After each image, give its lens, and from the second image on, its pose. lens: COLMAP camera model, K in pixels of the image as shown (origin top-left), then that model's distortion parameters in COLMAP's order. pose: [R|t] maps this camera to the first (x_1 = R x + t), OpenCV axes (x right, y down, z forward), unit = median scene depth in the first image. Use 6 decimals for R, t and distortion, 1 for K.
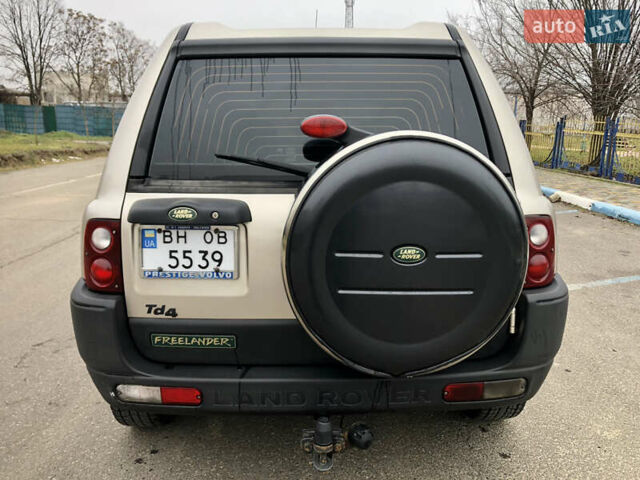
lens RADIAL K [[523.1, 0, 320.0], [0, 523.1, 240.0], [0, 0, 1]] dist [0.071510, -0.093656]
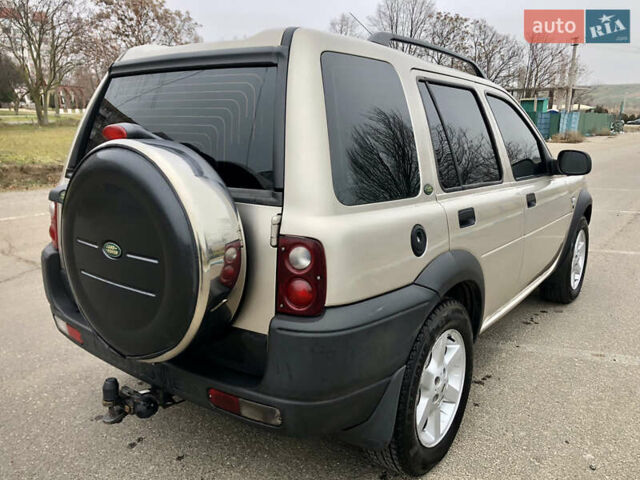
lens RADIAL K [[523.1, 0, 320.0], [0, 523.1, 240.0], [0, 0, 1]] dist [0.071510, -0.093656]
pose [[0.789409, 0.144769, -0.596553, 1.002173], [-0.139154, 0.988698, 0.055793, -0.098553], [0.597888, 0.038969, 0.800632, 0.307214]]
